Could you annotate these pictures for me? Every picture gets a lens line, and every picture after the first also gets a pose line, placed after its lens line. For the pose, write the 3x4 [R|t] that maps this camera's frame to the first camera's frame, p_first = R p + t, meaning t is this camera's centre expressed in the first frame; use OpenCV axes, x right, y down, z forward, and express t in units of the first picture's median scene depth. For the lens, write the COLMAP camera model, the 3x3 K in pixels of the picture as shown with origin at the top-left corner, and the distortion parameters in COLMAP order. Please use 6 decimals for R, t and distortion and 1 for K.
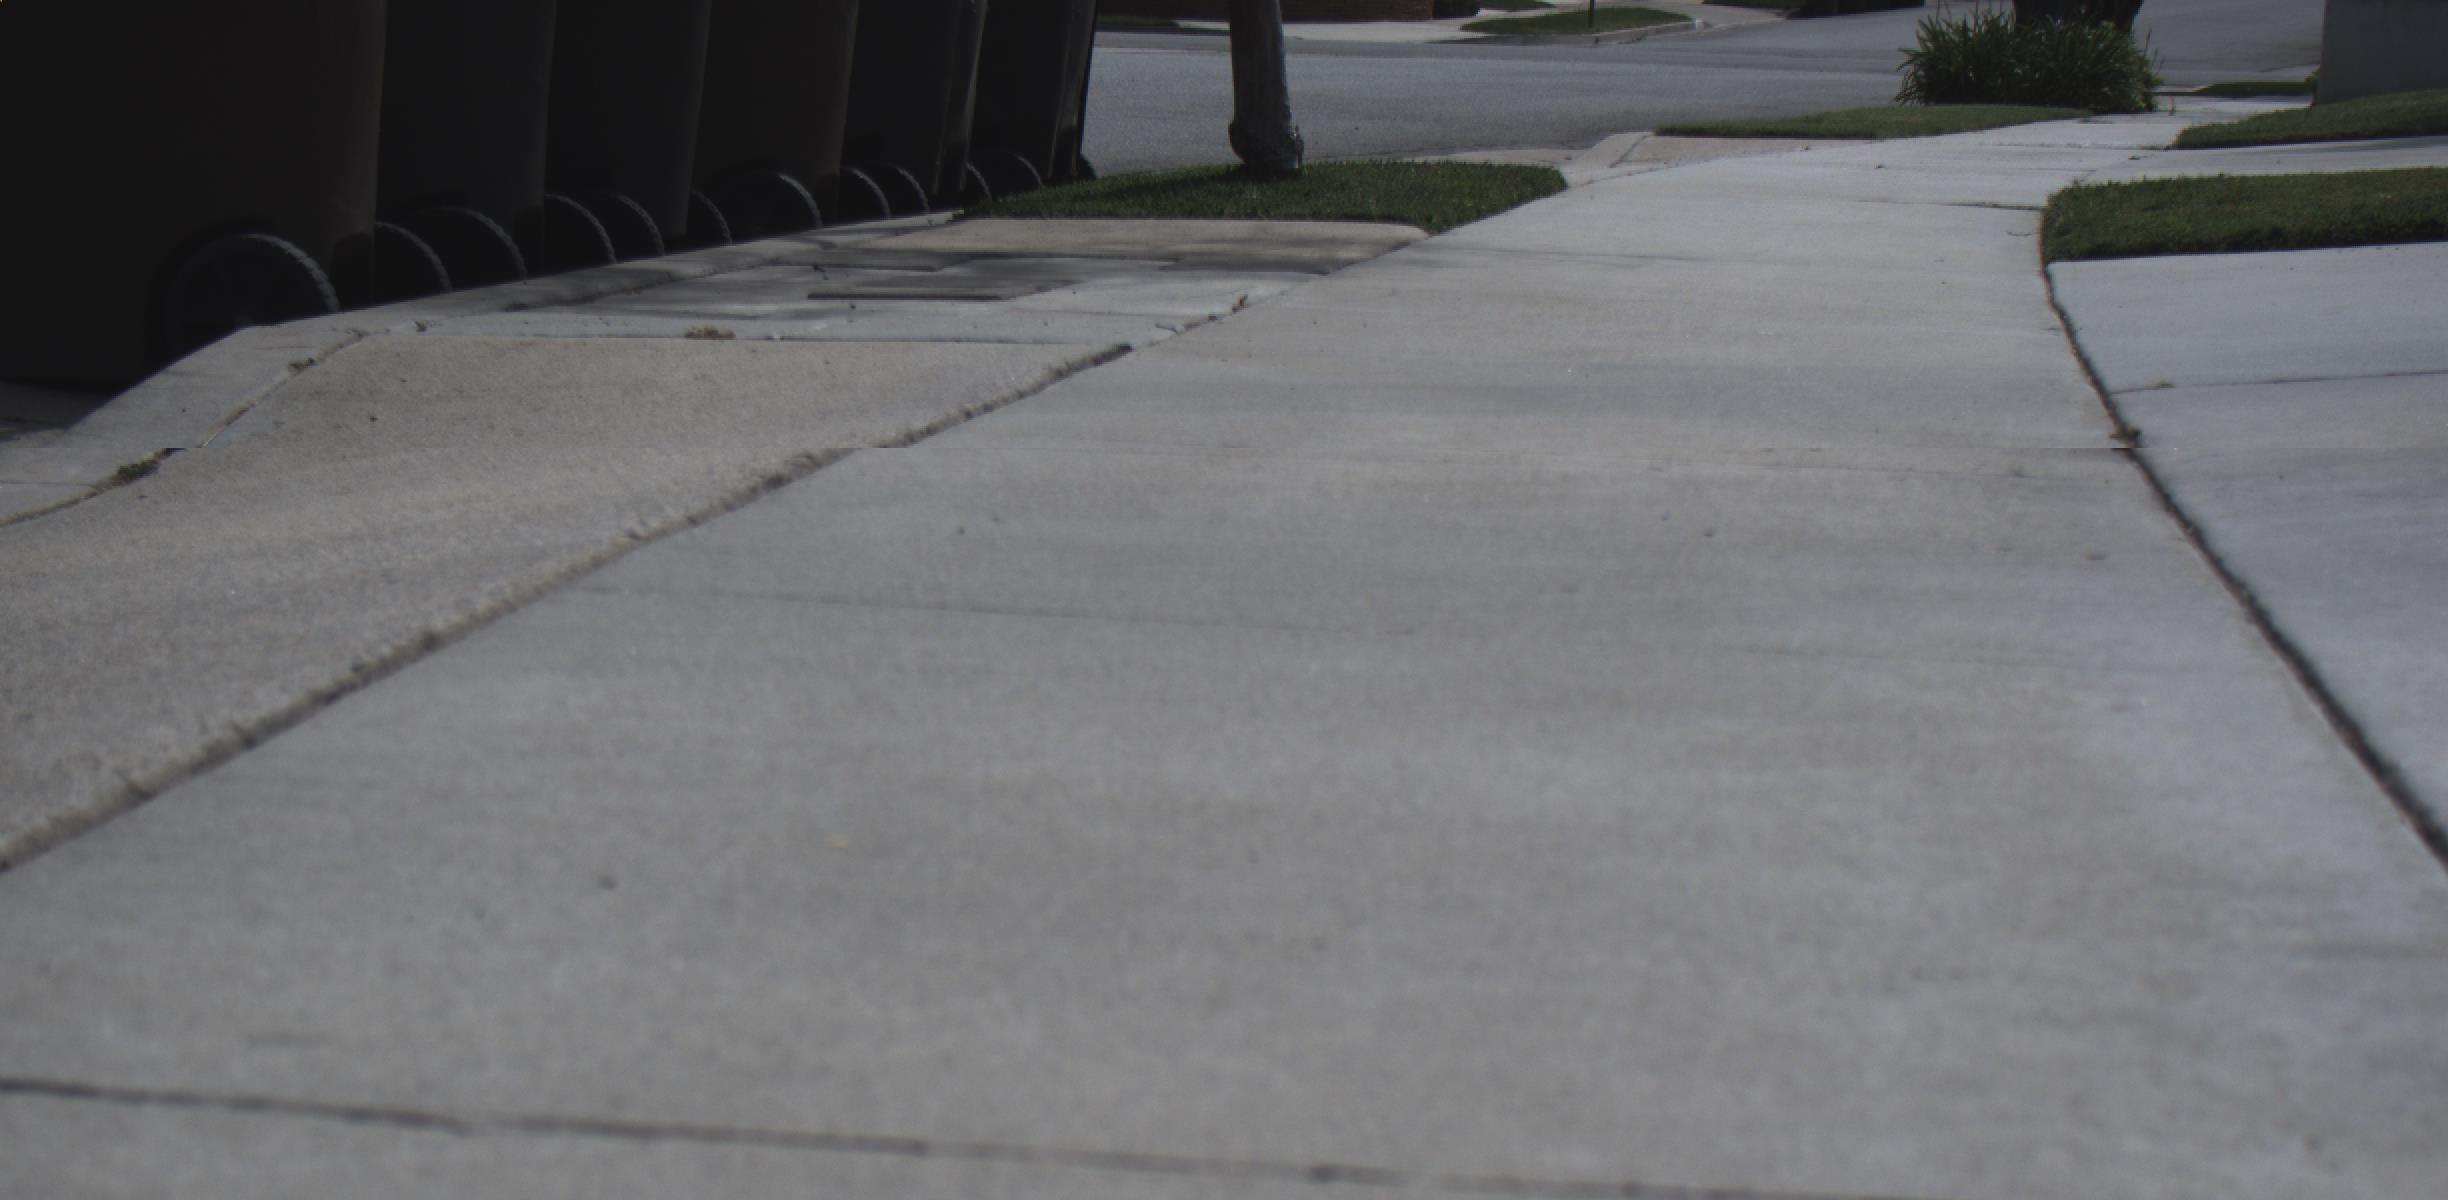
lens RADIAL K [[4673.2, 0, 1272.8], [0, 4673.2, 1031.4], [0, 0, 1]] dist [-0.159243, 0.886676]
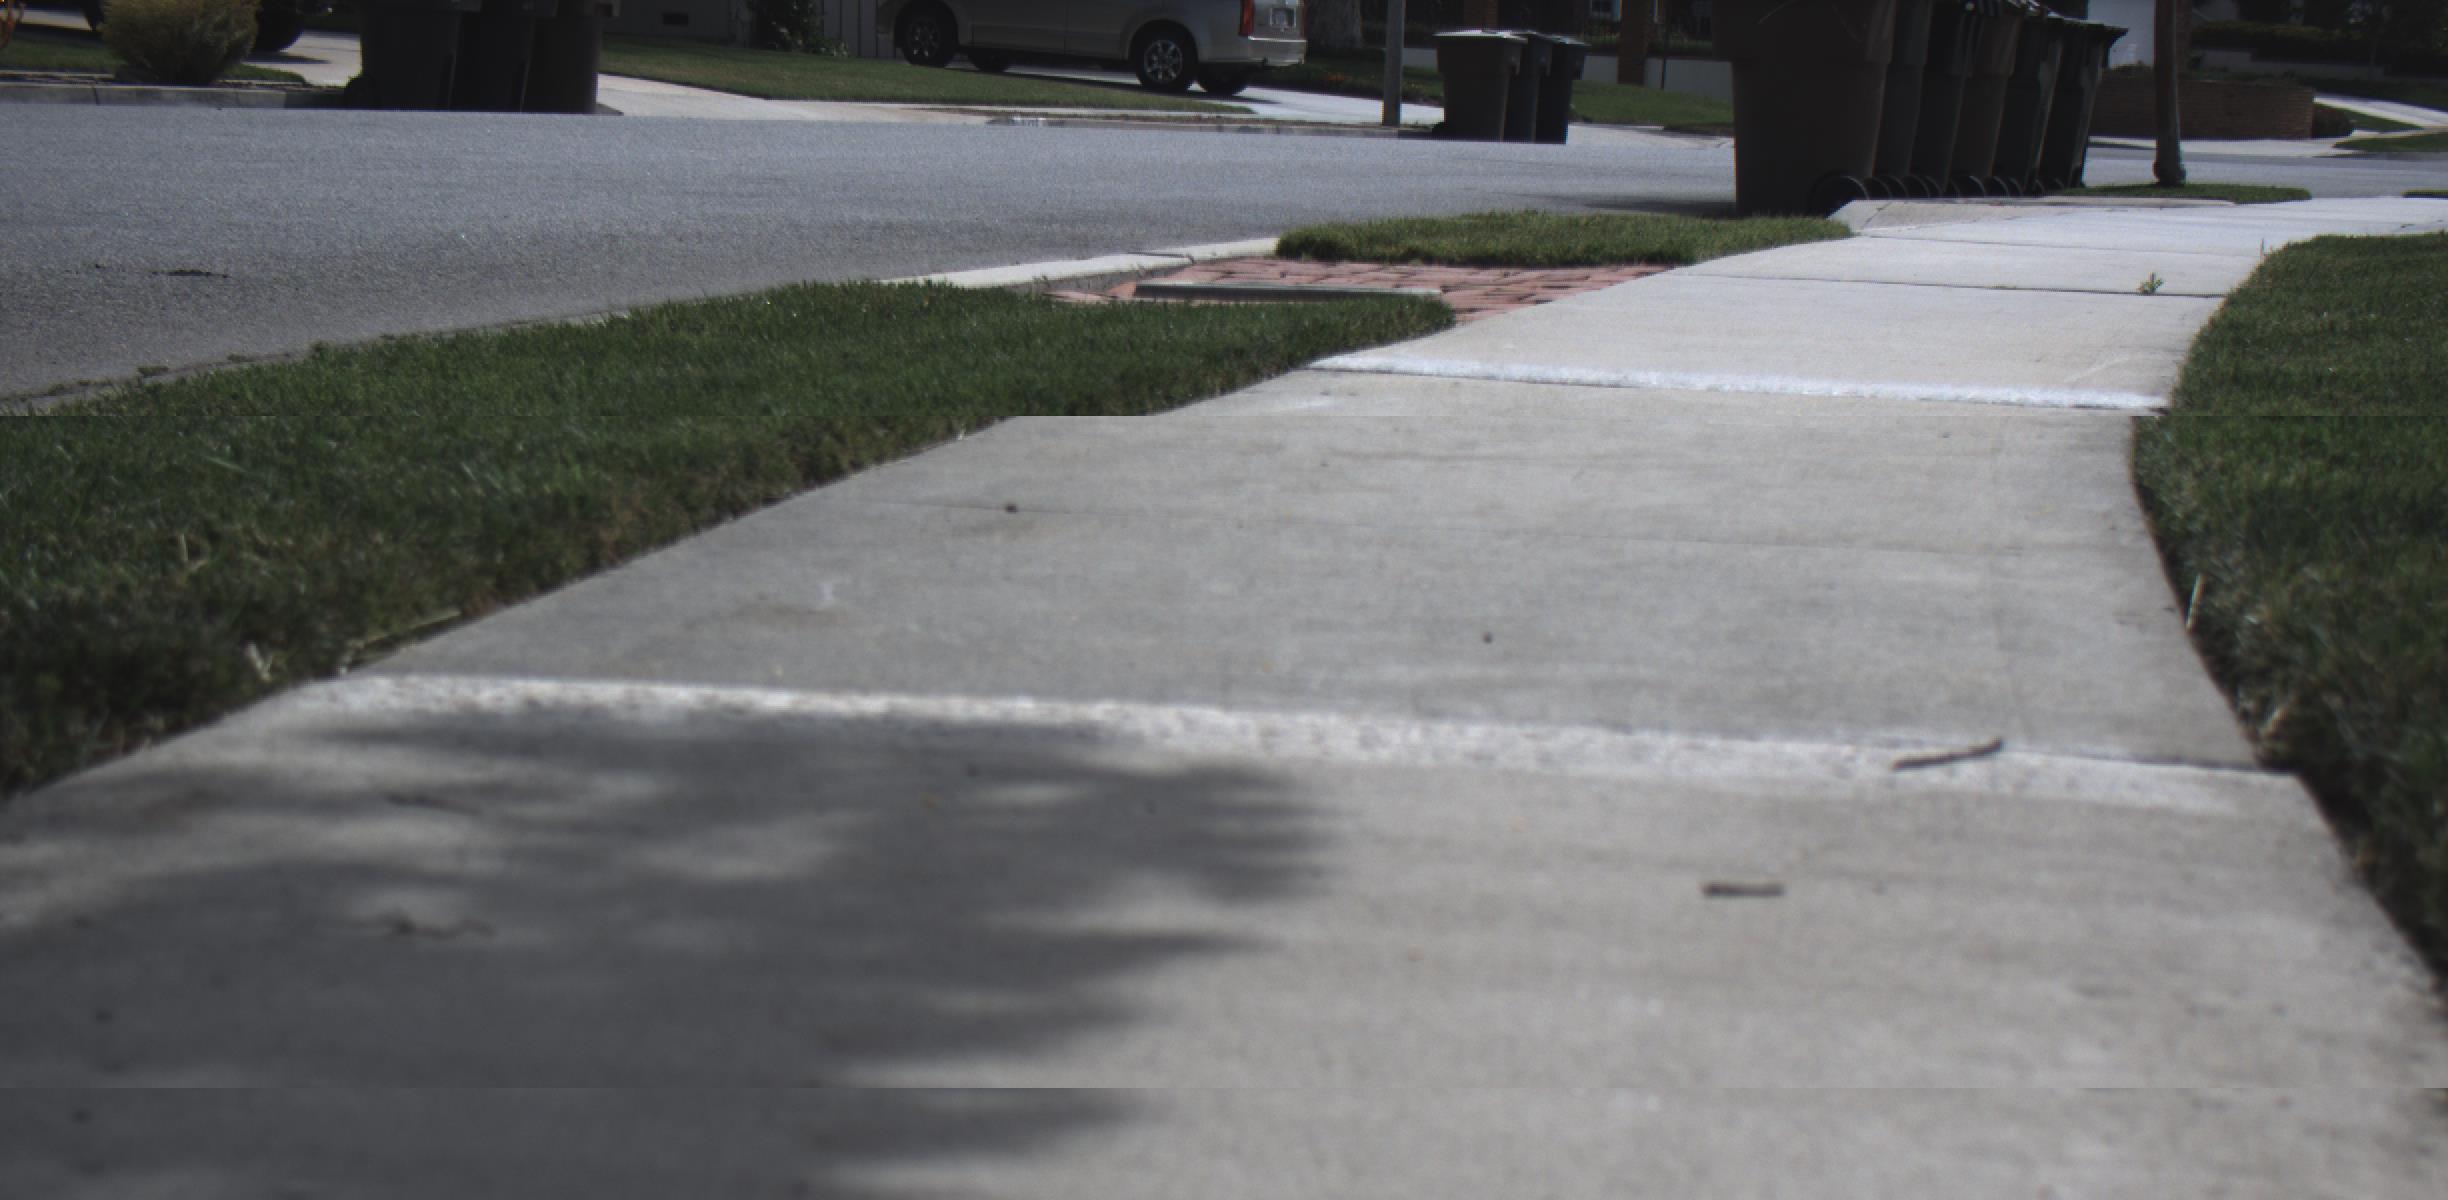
lens RADIAL K [[4673.2, 0, 1272.8], [0, 4673.2, 1031.4], [0, 0, 1]] dist [-0.159243, 0.886676]
pose [[0.982426, 0.045417, -0.181040, -0.001349], [-0.049838, 0.998558, -0.019946, 0.163445], [0.179873, 0.028619, 0.983273, -0.717507]]
